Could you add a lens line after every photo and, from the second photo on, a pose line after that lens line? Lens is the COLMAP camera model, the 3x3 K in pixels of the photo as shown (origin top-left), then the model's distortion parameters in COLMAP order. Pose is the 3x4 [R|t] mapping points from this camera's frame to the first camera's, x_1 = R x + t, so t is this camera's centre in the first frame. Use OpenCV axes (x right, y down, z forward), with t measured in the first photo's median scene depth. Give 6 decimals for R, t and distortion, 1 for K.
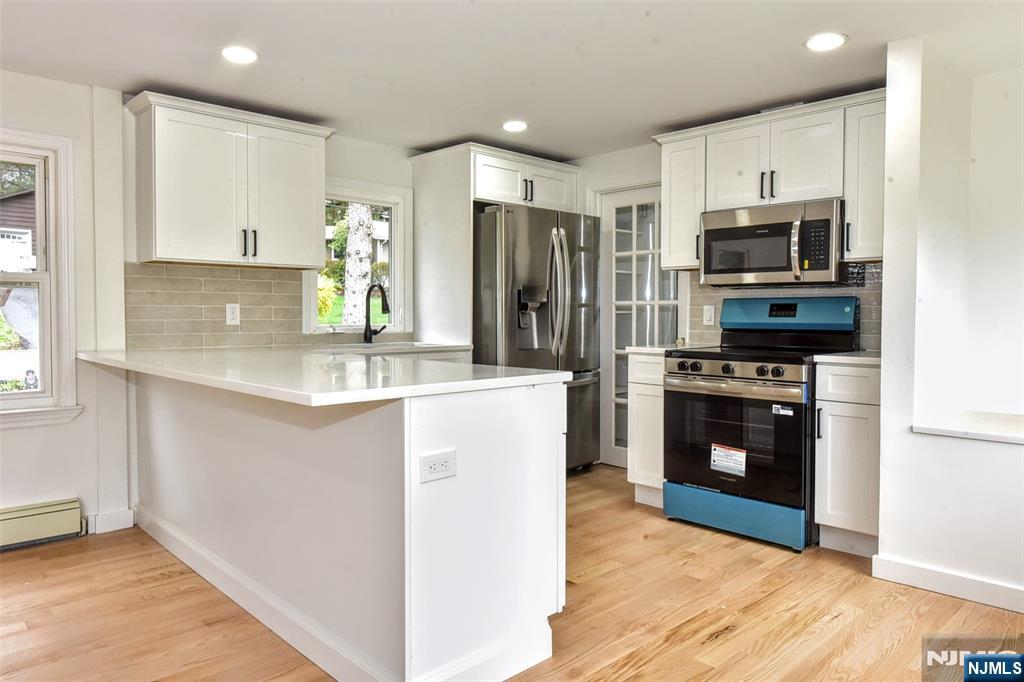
lens RADIAL K [[693.8, 0, 516.0], [0, 693.8, 331.9], [0, 0, 1]] dist [0.001247, -0.000502]
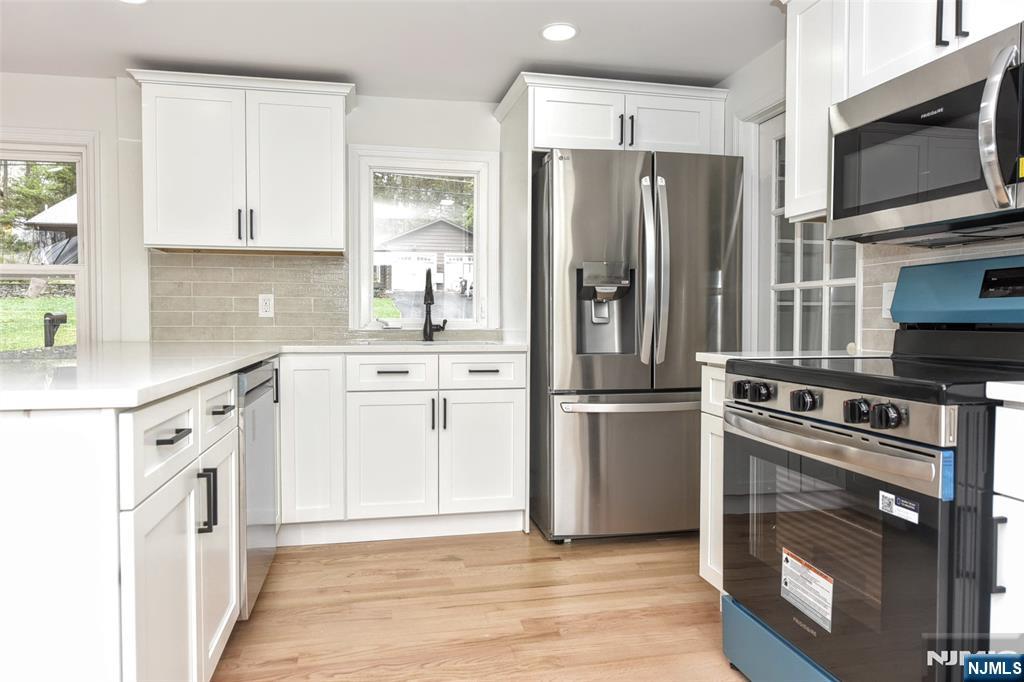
lens RADIAL K [[655.0, 0, 498.2], [0, 655.0, 339.2], [0, 0, 1]] dist [-0.001996, -0.000352]
pose [[0.843931, 0.016151, -0.536208, 0.343888], [-0.015016, 0.999866, 0.006483, 0.009296], [0.536241, 0.002581, 0.844061, 0.464184]]
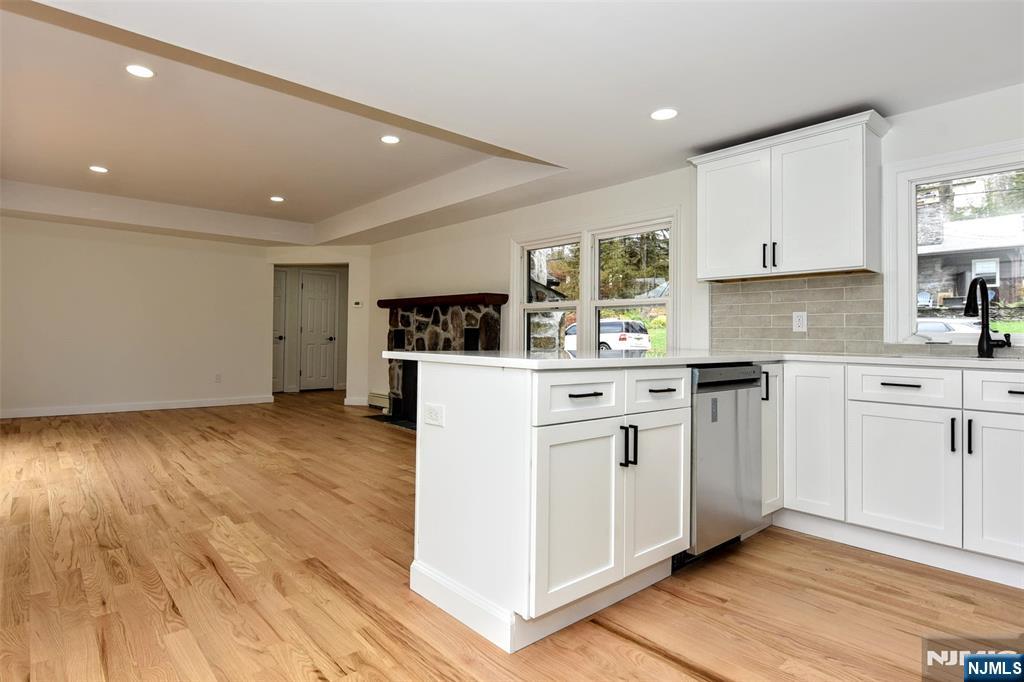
lens RADIAL K [[536.9, 0, 470.6], [0, 536.9, 324.5], [0, 0, 1]] dist [-0.008498, -0.001246]
pose [[-0.080803, -0.025522, -0.996403, 0.491456], [-0.041135, 0.998906, -0.022251, 0.019352], [0.995881, 0.039189, -0.081765, 0.604844]]
